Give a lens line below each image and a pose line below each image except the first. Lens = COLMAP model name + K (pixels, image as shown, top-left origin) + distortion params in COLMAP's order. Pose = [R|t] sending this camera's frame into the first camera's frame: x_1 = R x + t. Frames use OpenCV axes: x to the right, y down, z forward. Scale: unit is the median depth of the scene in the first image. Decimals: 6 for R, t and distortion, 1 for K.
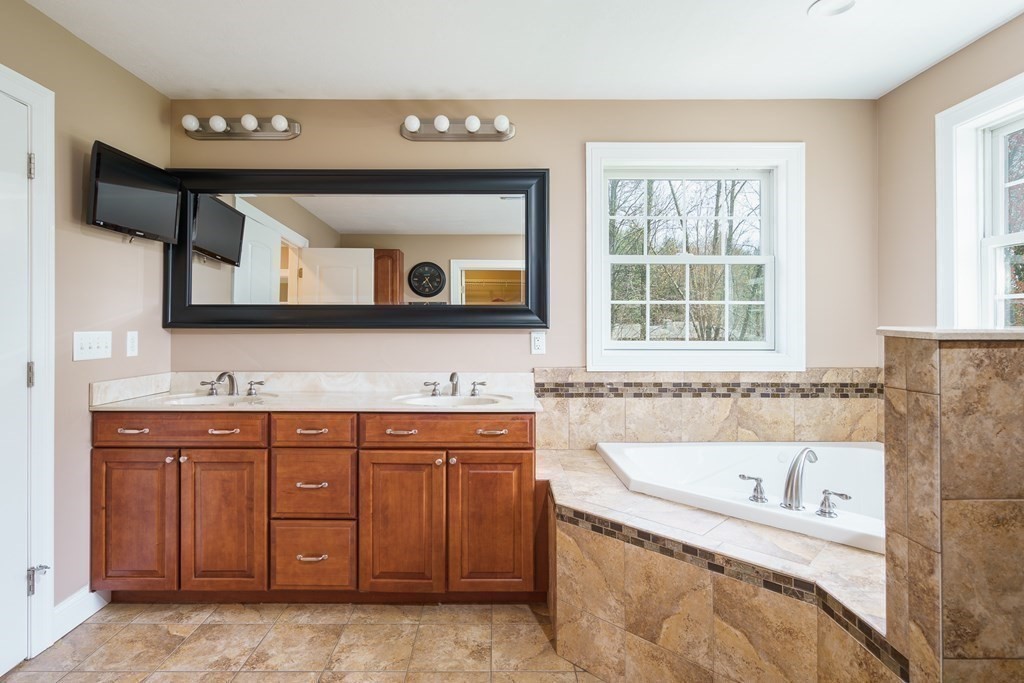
lens RADIAL K [[532.2, 0, 489.1], [0, 532.2, 324.6], [0, 0, 1]] dist [-0.000633, 0.002587]
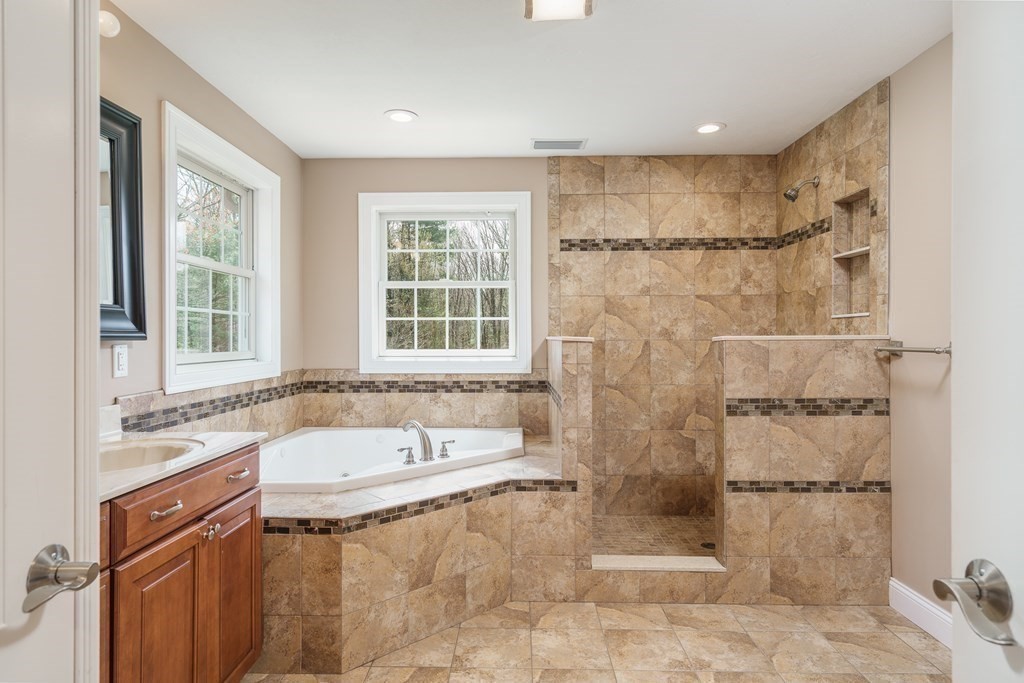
lens RADIAL K [[595.2, 0, 517.4], [0, 595.2, 331.6], [0, 0, 1]] dist [0.002652, -0.001471]
pose [[-0.006573, 0.008004, 0.999946, -0.703880], [-0.002108, 0.999966, -0.008018, 0.001401], [-0.999976, -0.002161, -0.006556, 0.498805]]
